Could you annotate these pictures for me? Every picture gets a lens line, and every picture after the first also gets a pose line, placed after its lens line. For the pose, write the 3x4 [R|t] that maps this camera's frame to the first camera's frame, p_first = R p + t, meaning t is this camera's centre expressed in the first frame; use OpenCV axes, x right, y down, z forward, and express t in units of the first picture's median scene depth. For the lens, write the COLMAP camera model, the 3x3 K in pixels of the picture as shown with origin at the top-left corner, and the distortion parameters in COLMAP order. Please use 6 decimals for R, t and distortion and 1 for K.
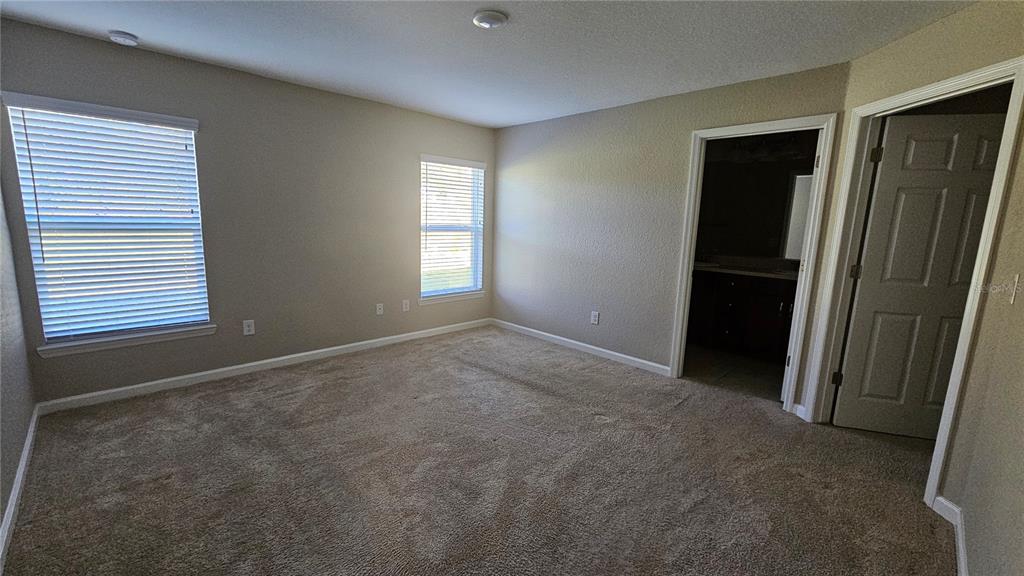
lens RADIAL K [[421.0, 0, 512.0], [0, 421.0, 288.0], [0, 0, 1]] dist [0.001444, 0.000174]
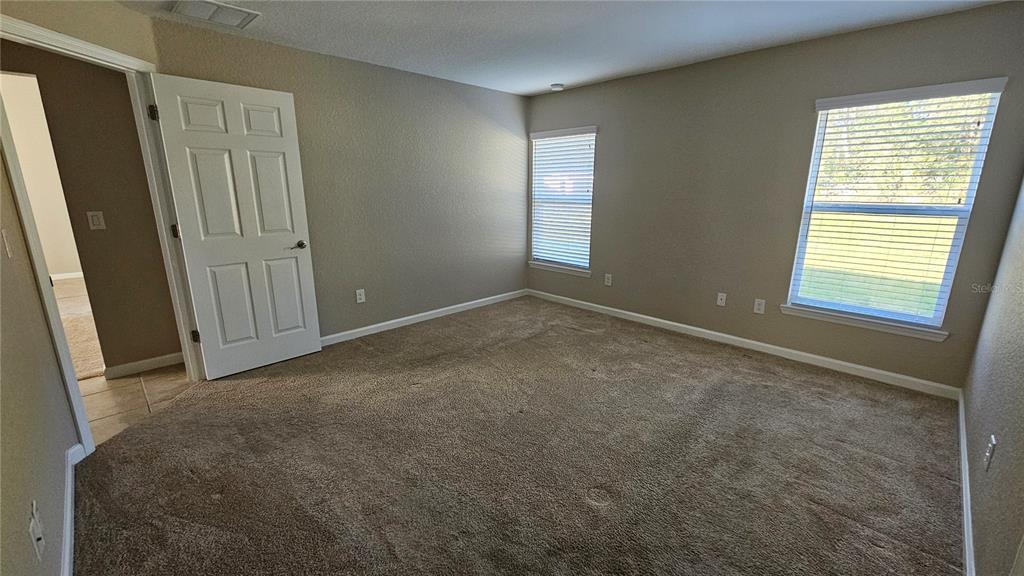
lens RADIAL K [[421.0, 0, 512.0], [0, 421.0, 288.0], [0, 0, 1]] dist [0.001444, 0.000174]
pose [[0.001359, 0.200309, -0.979732, 0.583899], [-0.167572, 0.965925, 0.197254, -0.079141], [0.985859, 0.163907, 0.034879, 0.591290]]
